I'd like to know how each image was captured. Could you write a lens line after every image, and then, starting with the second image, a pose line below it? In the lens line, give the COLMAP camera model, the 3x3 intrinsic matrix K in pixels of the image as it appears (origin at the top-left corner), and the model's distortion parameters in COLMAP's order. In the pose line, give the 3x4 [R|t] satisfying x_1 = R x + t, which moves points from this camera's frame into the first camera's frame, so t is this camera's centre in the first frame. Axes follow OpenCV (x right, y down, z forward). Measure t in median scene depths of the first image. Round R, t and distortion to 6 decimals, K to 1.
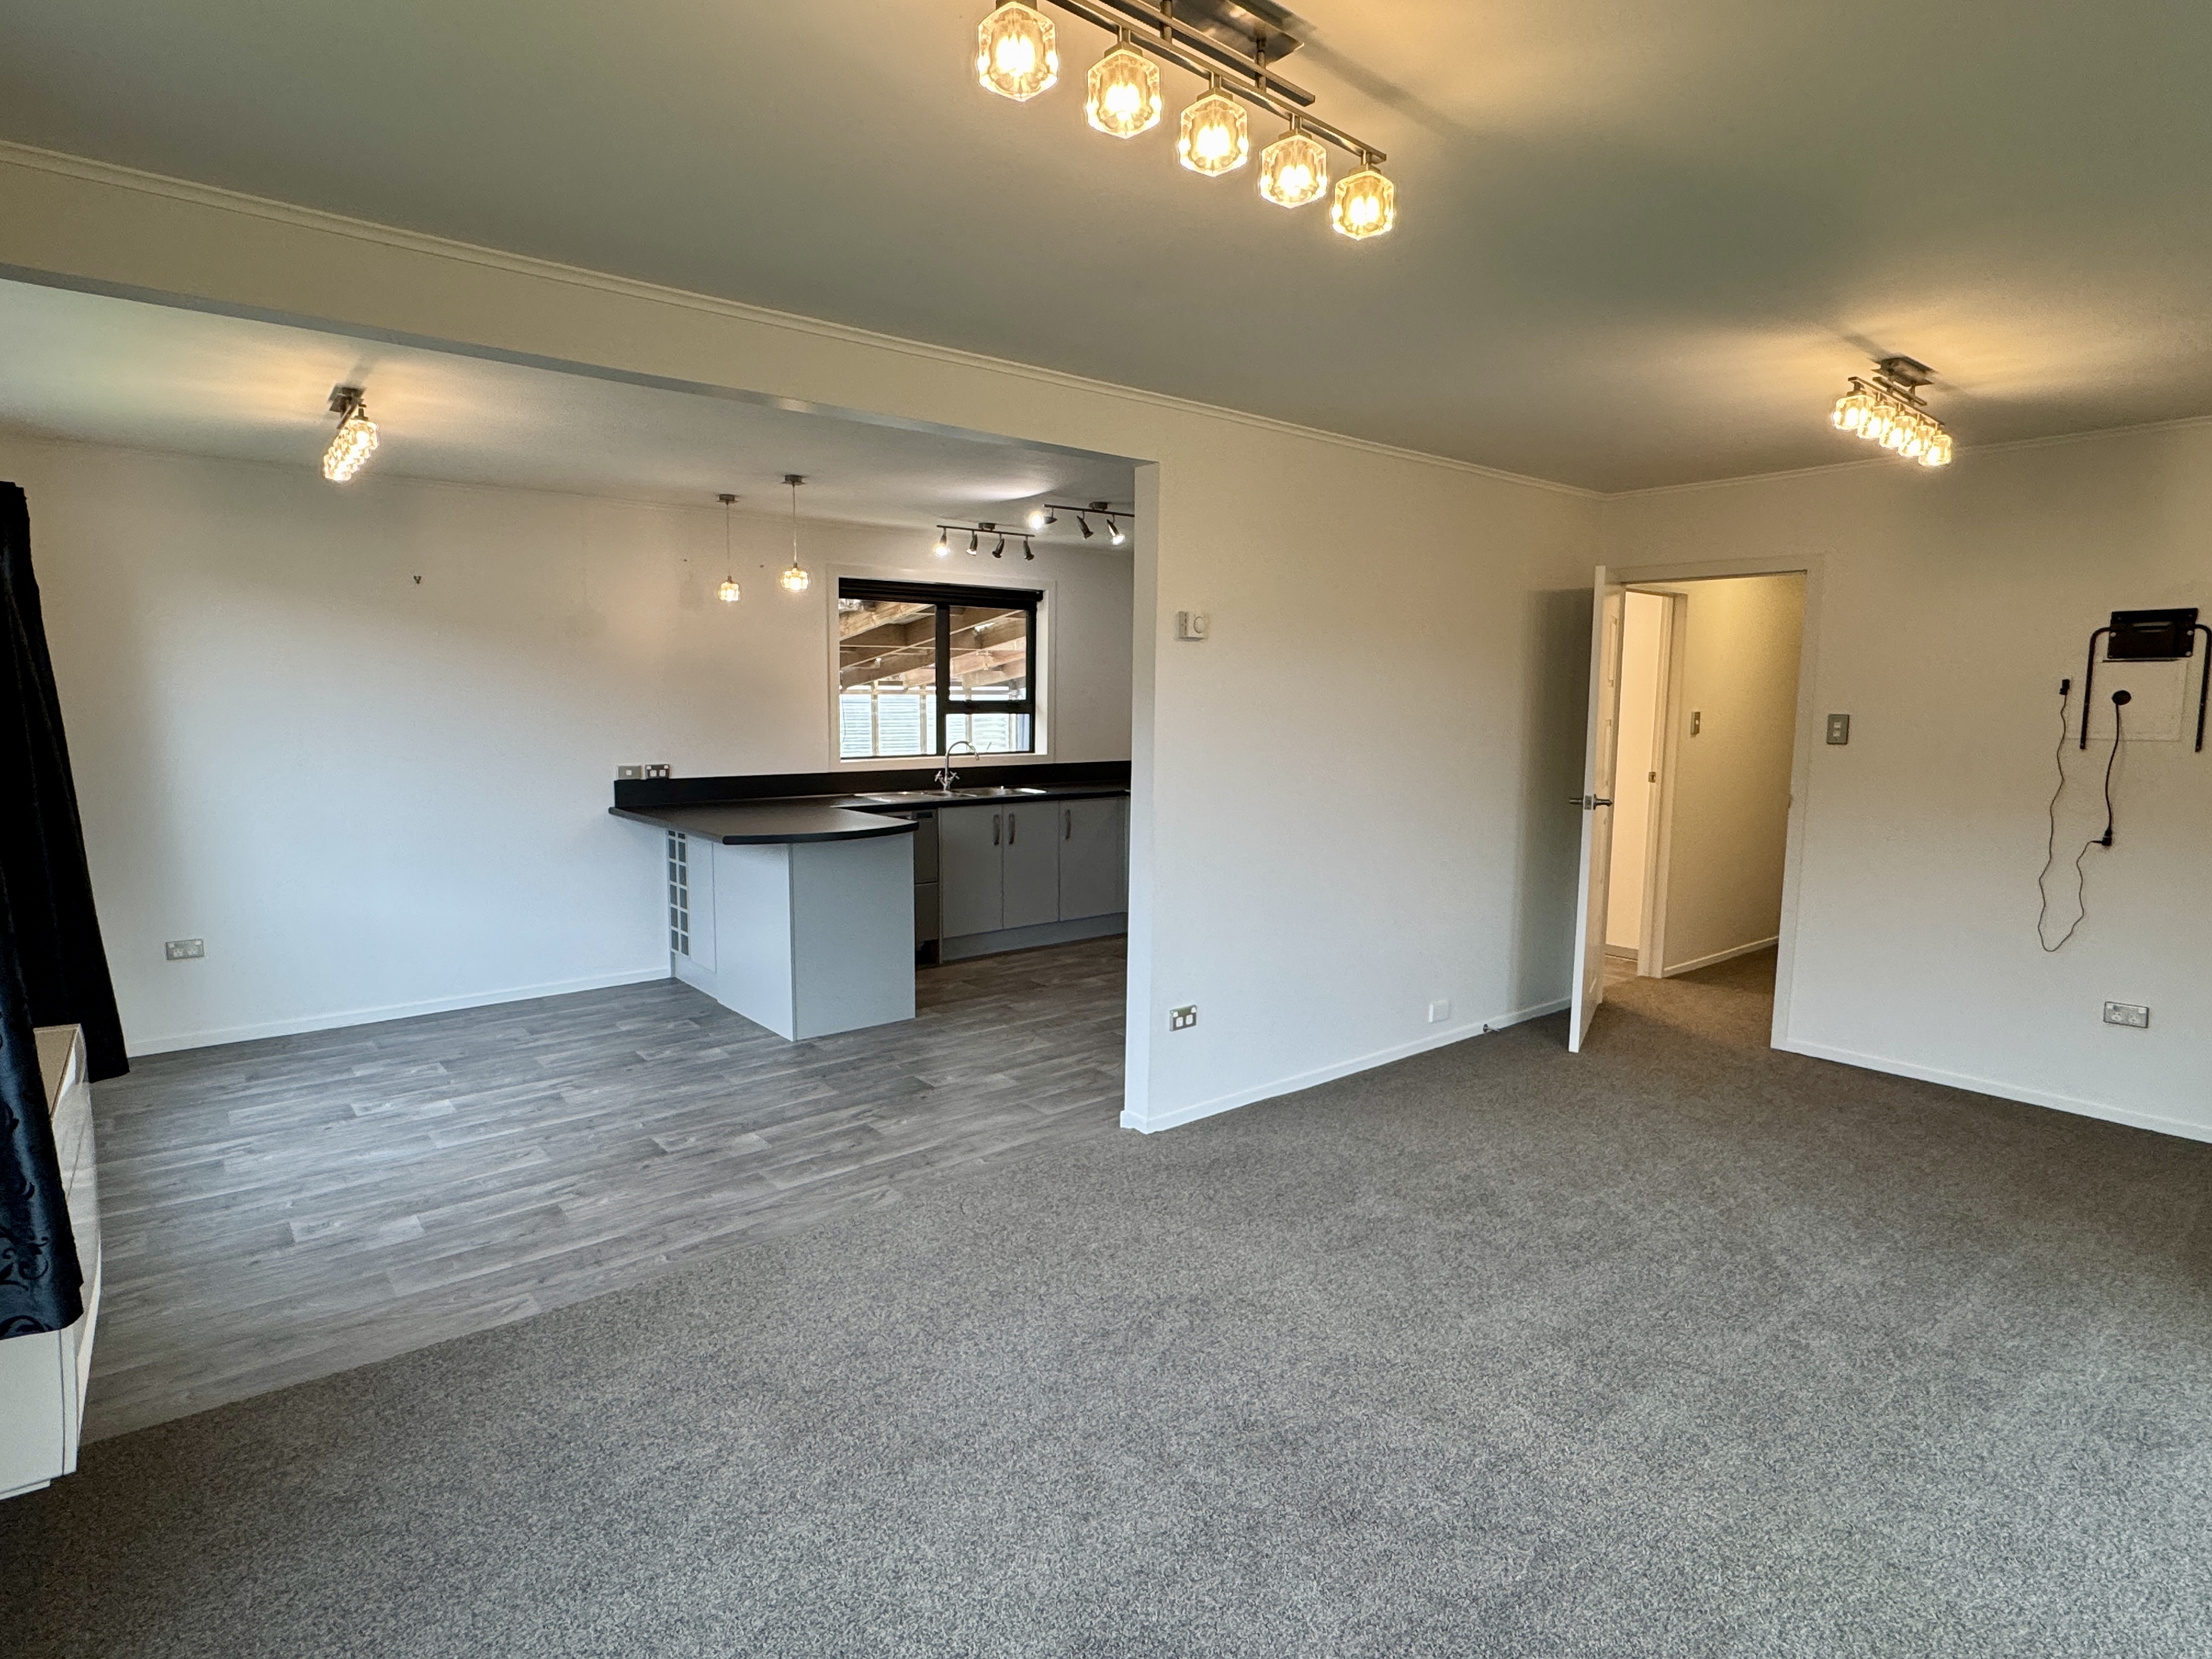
lens RADIAL K [[1183.6, 0, 1106.0], [0, 1183.6, 829.5], [0, 0, 1]] dist [-0.007654, 0.000976]
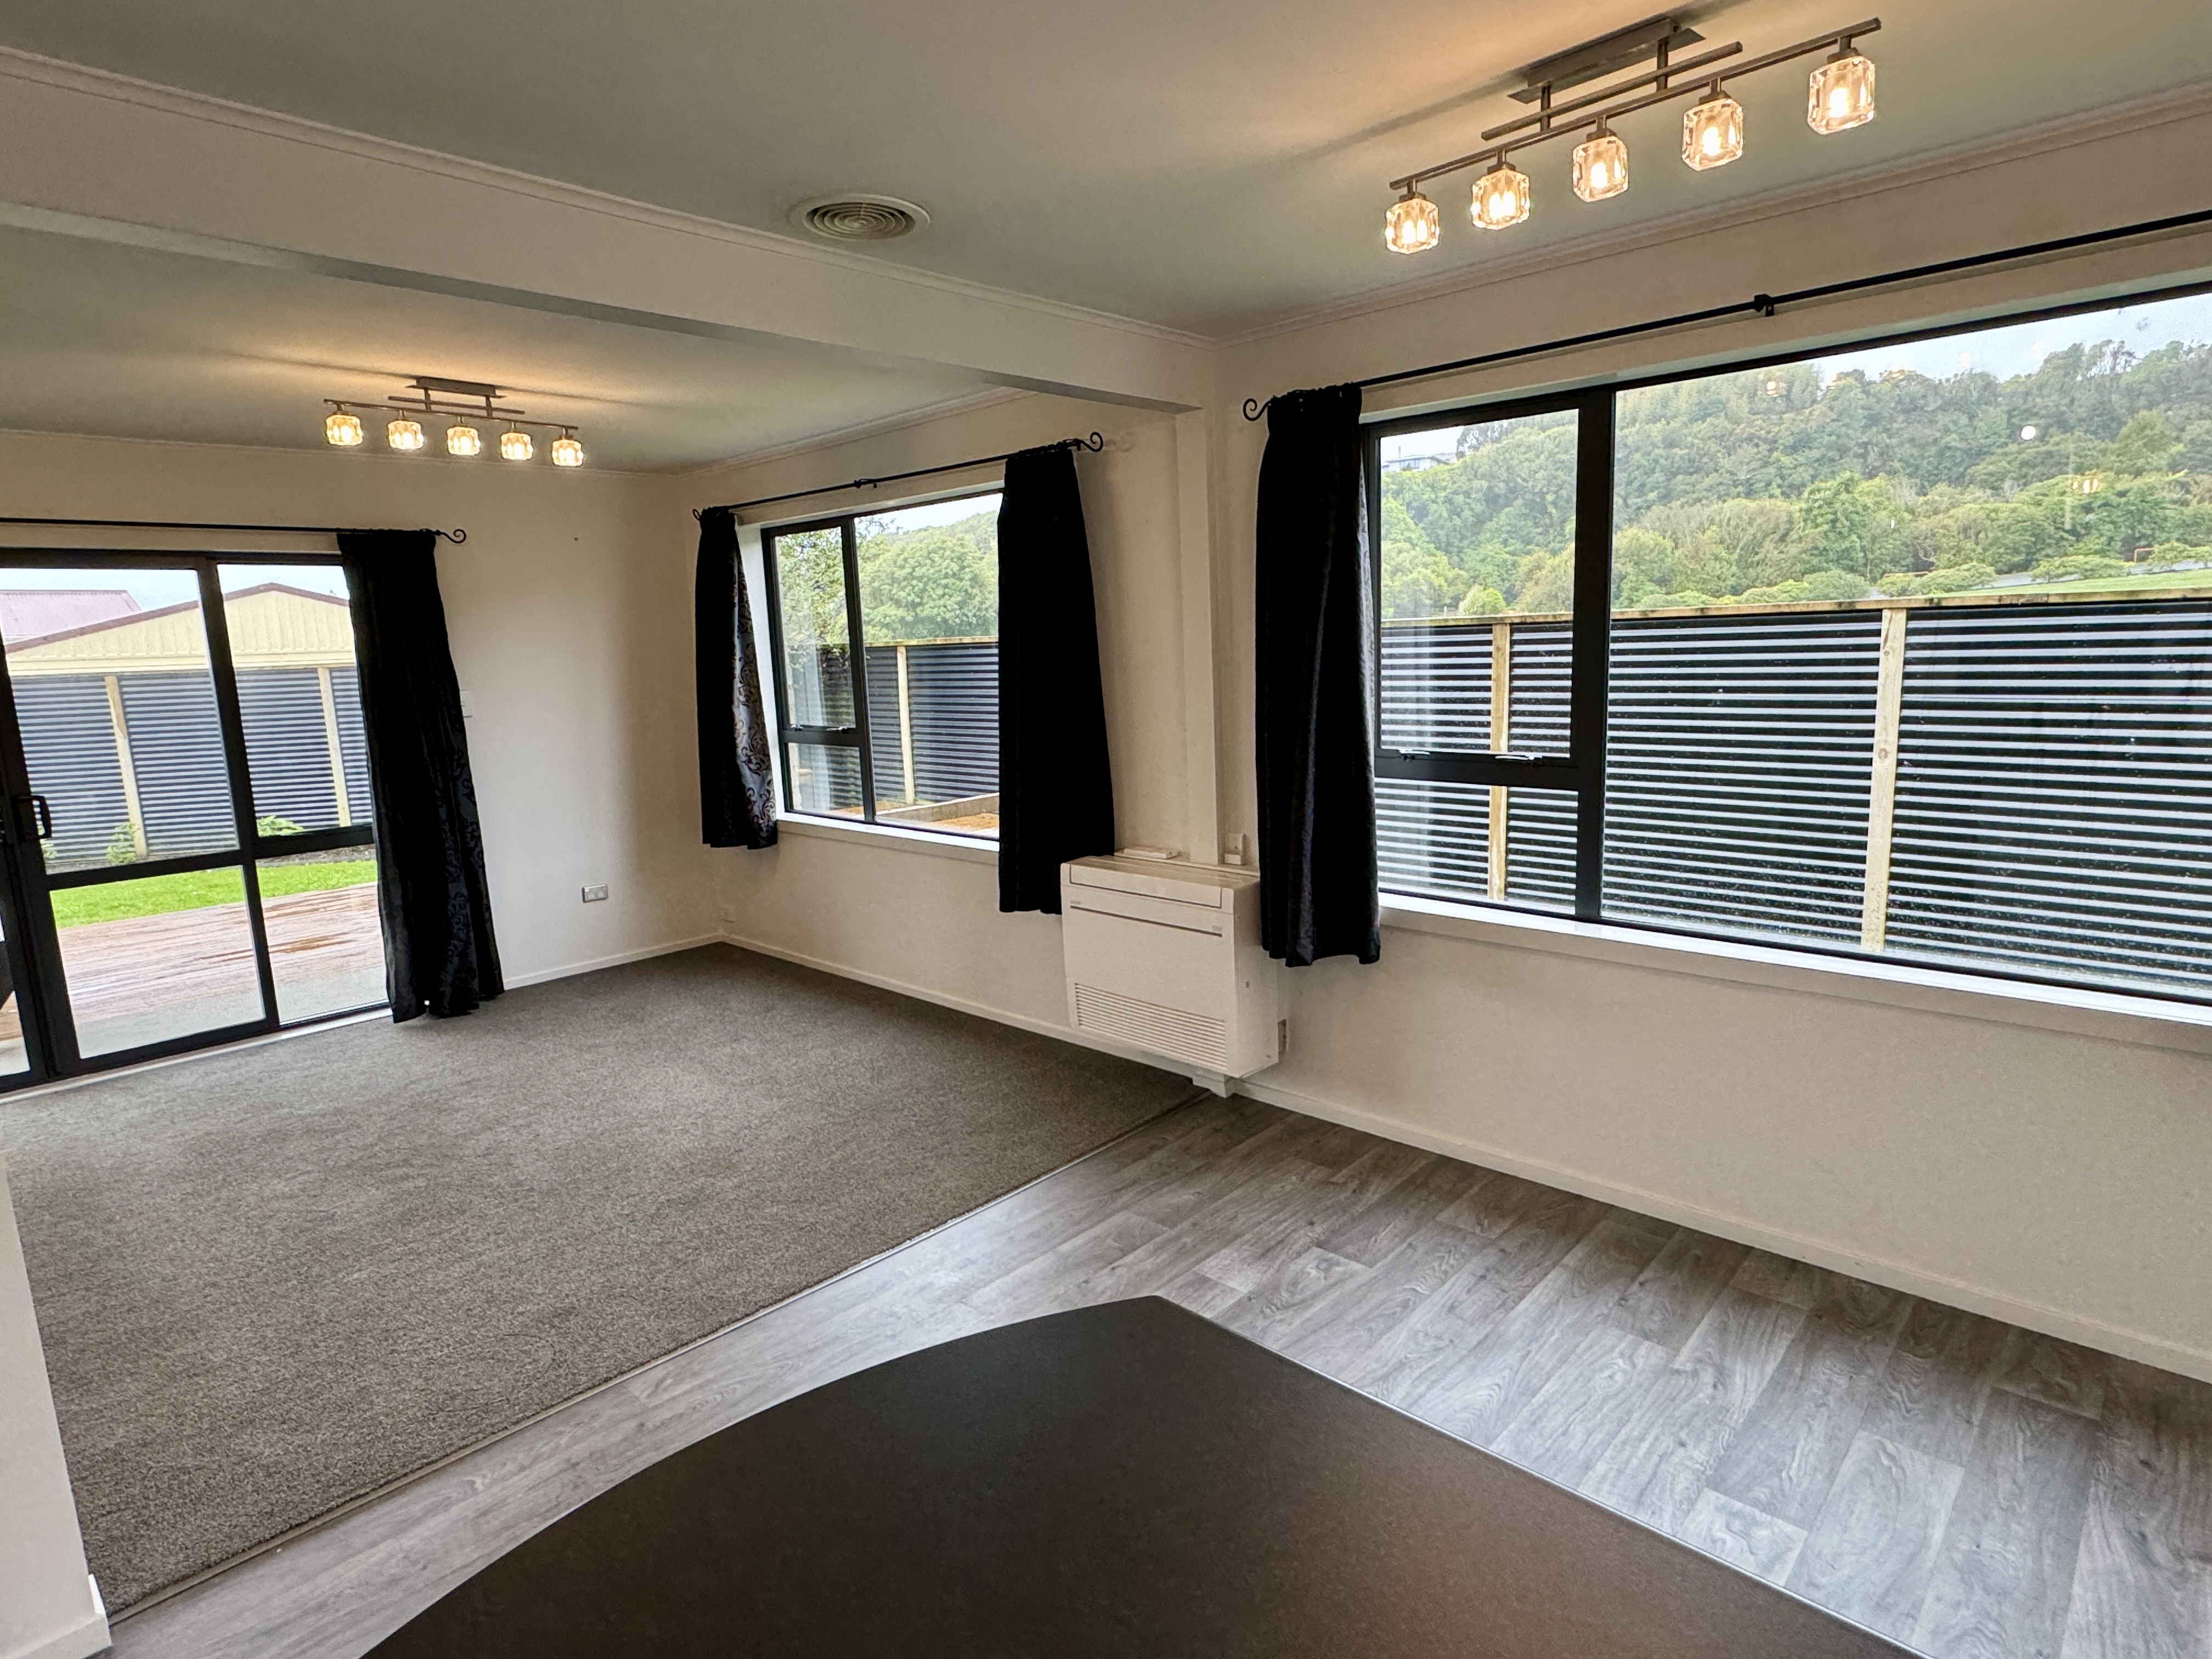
lens RADIAL K [[1187.8, 0, 1109.2], [0, 1187.8, 811.0], [0, 0, 1]] dist [0.000224, 0.000656]
pose [[-0.990651, 0.046026, -0.128425, -0.203234], [0.011354, 0.965921, 0.258587, -0.116263], [0.135950, 0.254711, -0.957413, 0.881970]]
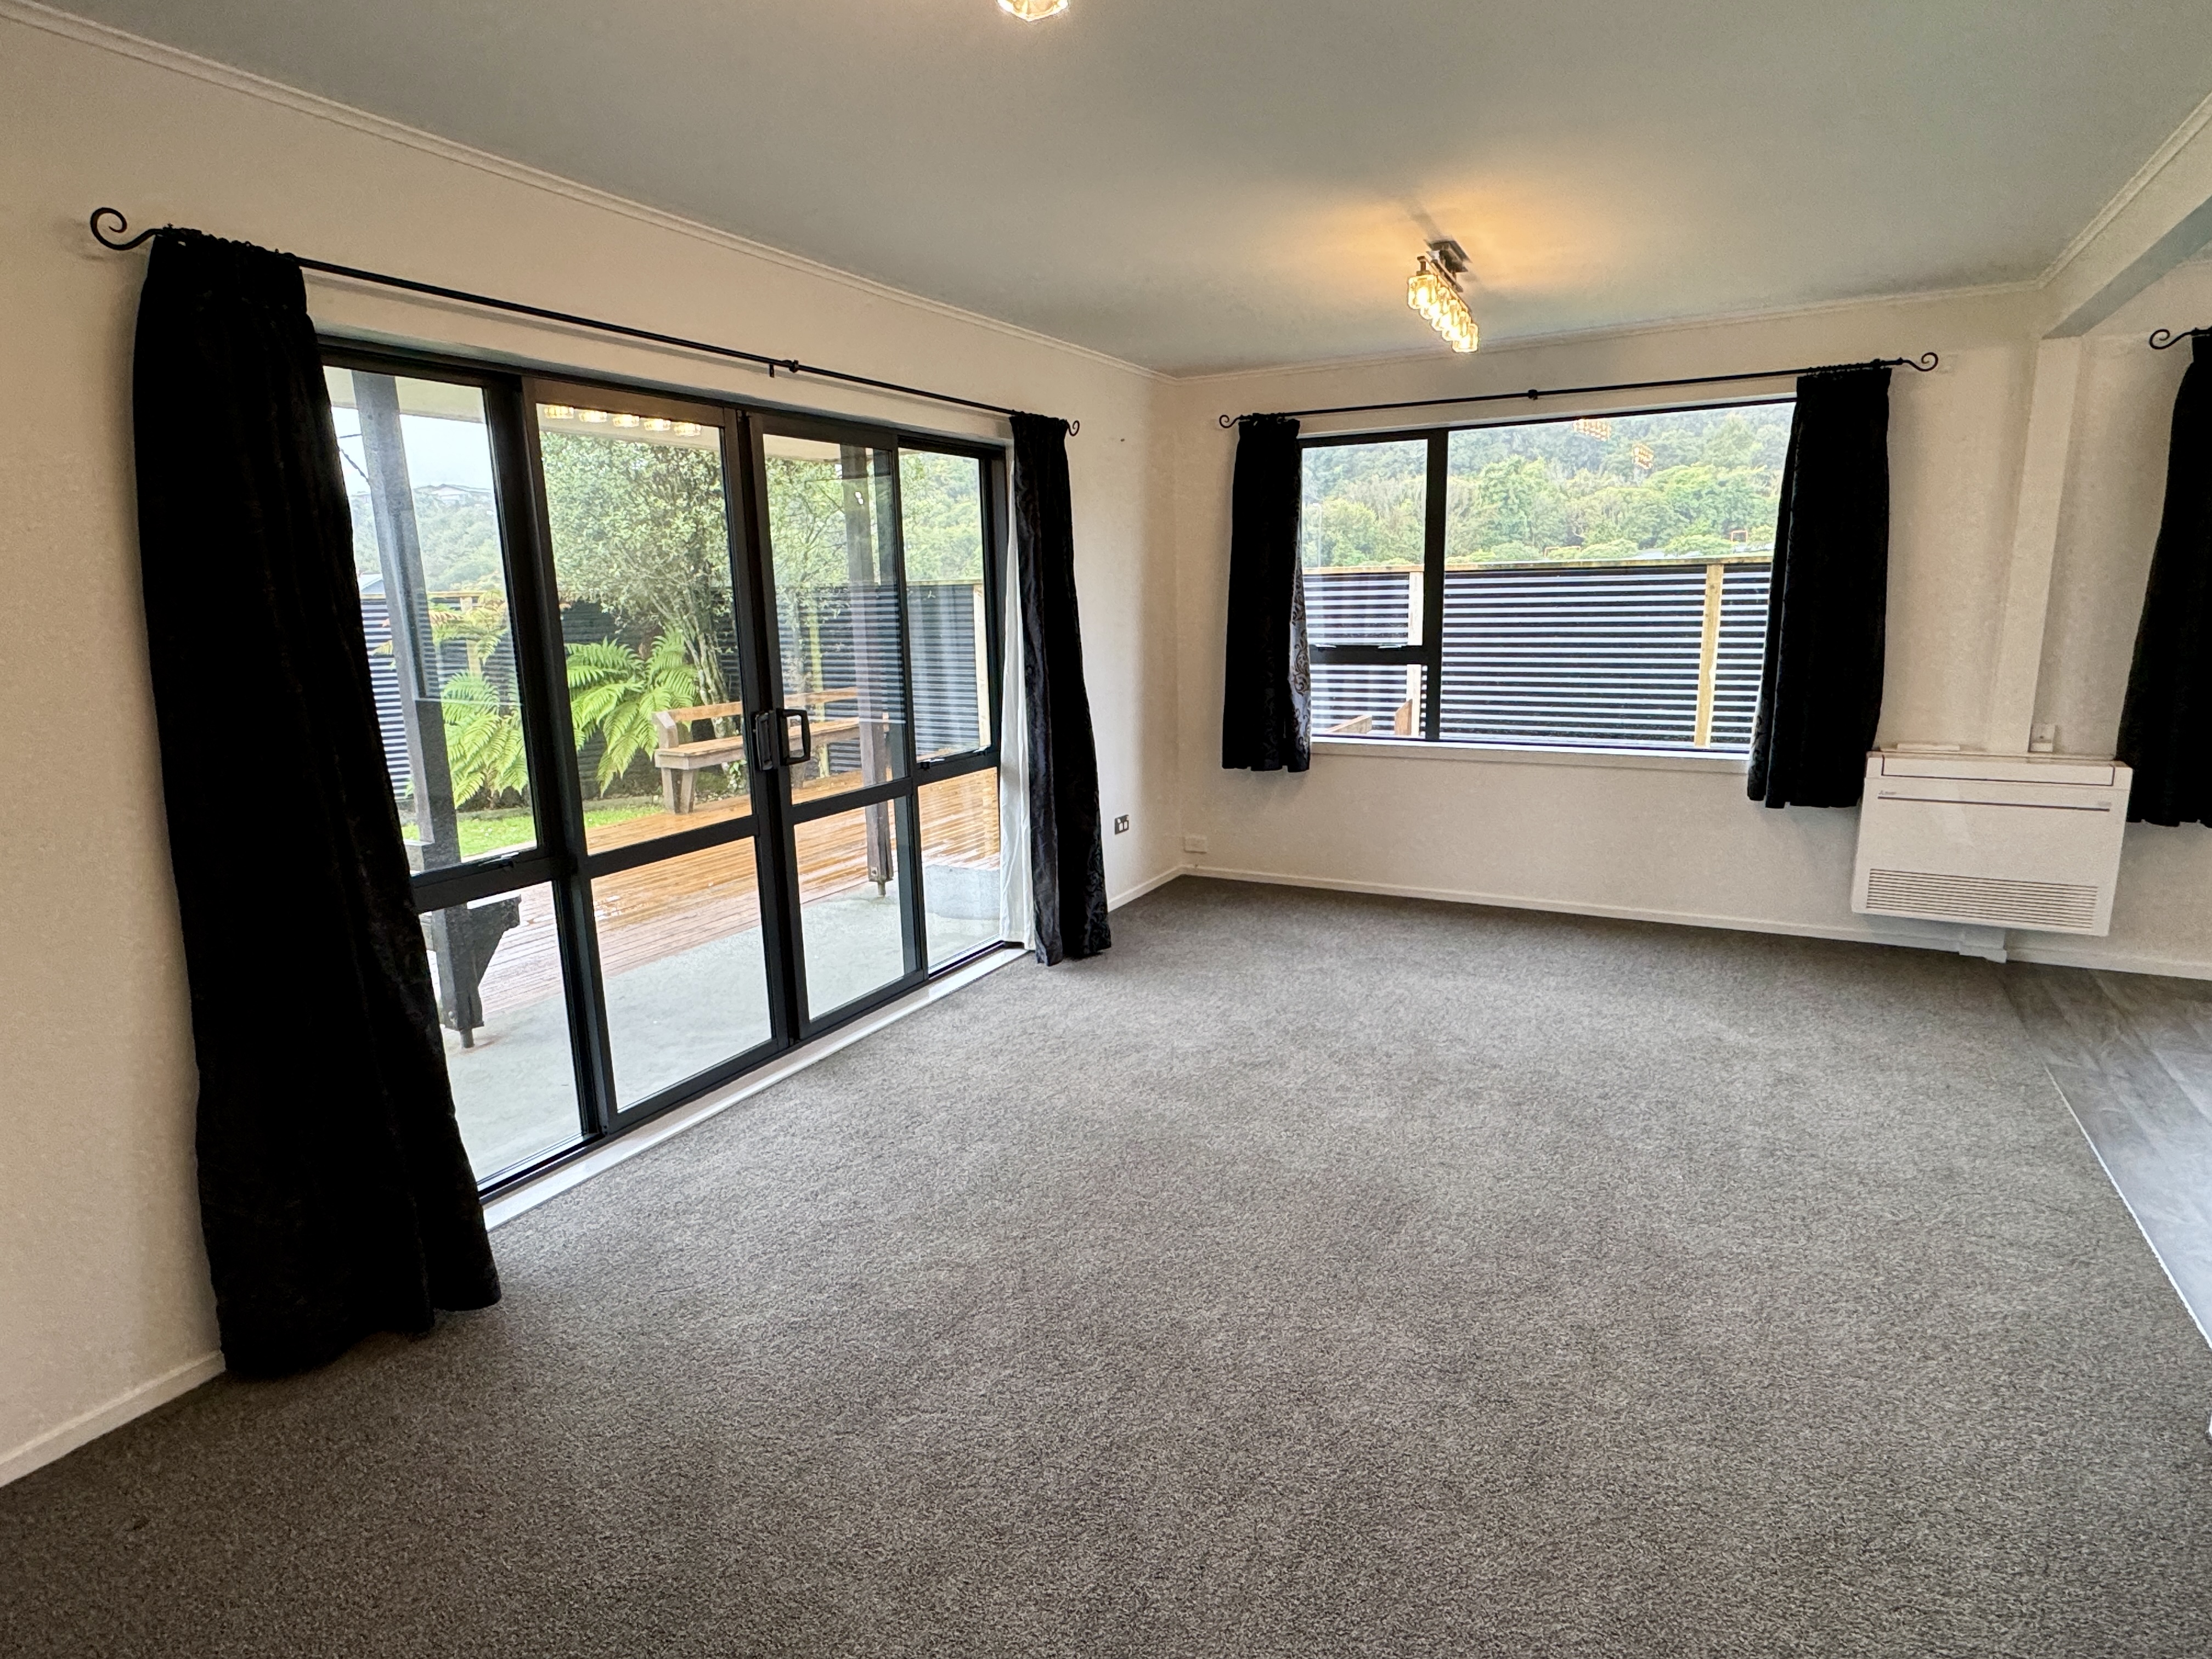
lens RADIAL K [[1183.6, 0, 1106.0], [0, 1183.6, 829.5], [0, 0, 1]] dist [-0.007654, 0.000976]
pose [[-0.922742, 0.088901, -0.375025, 0.389502], [-0.030558, 0.953096, 0.301123, -0.077831], [0.384205, 0.289319, -0.876745, 0.718577]]
